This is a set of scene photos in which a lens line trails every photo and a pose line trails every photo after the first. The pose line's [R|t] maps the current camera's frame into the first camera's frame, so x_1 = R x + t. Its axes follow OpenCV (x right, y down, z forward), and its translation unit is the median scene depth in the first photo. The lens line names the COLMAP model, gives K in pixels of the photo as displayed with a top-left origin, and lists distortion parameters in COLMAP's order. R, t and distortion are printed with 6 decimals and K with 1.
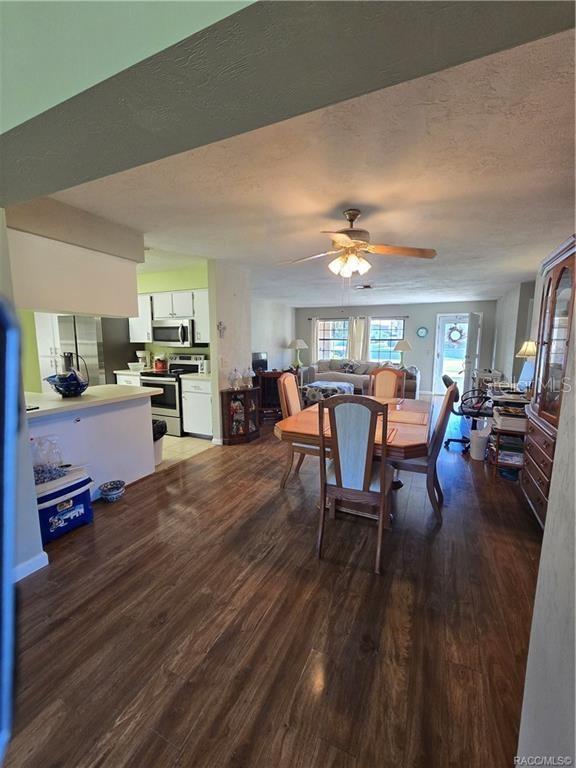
lens RADIAL K [[315.3, 0, 288.0], [0, 315.3, 384.0], [0, 0, 1]] dist [-0.000374, -0.000072]
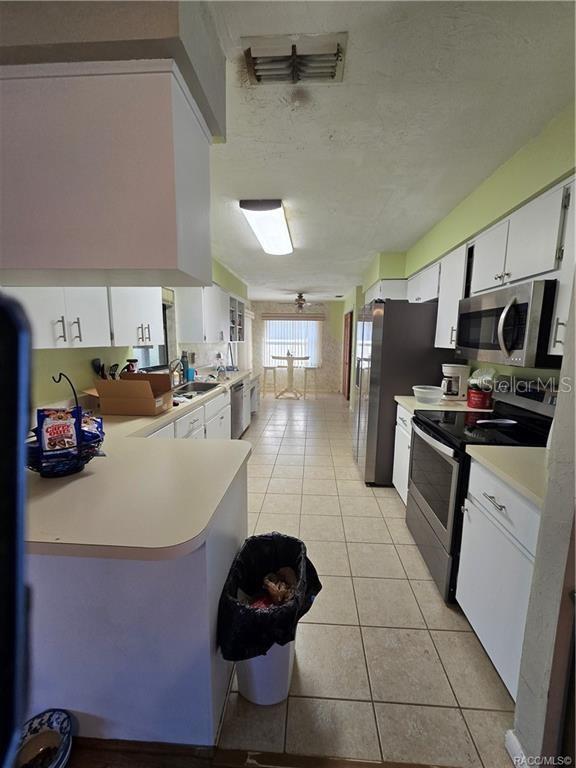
lens RADIAL K [[311.1, 0, 298.1], [0, 311.1, 389.6], [0, 0, 1]] dist [-0.000778, -0.000210]
pose [[0.381478, 0.147413, -0.912548, -0.101833], [-0.129992, 0.985947, 0.104929, -0.097563], [0.915192, 0.078596, 0.395280, 0.656412]]
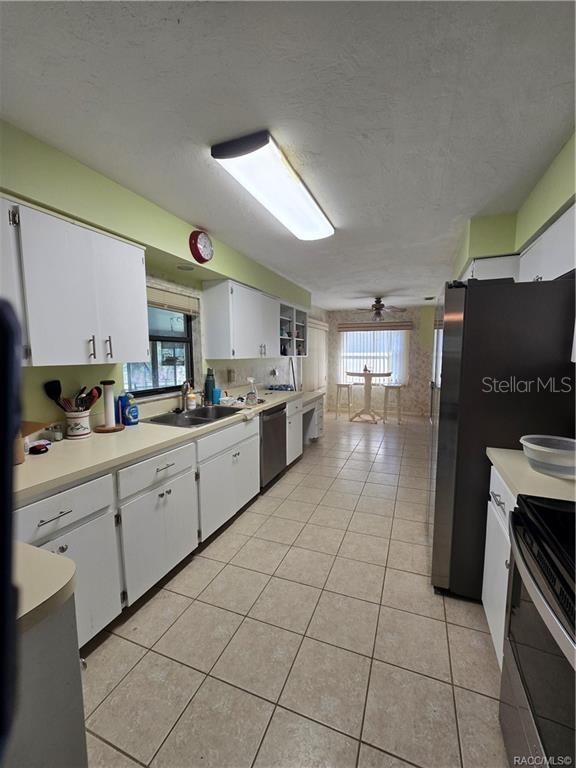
lens RADIAL K [[311.1, 0, 298.1], [0, 311.1, 389.6], [0, 0, 1]] dist [-0.000778, -0.000210]
pose [[0.076144, 0.111438, -0.990850, -0.289794], [-0.124337, 0.987040, 0.101454, -0.123209], [0.989314, 0.115474, 0.089013, 0.852616]]
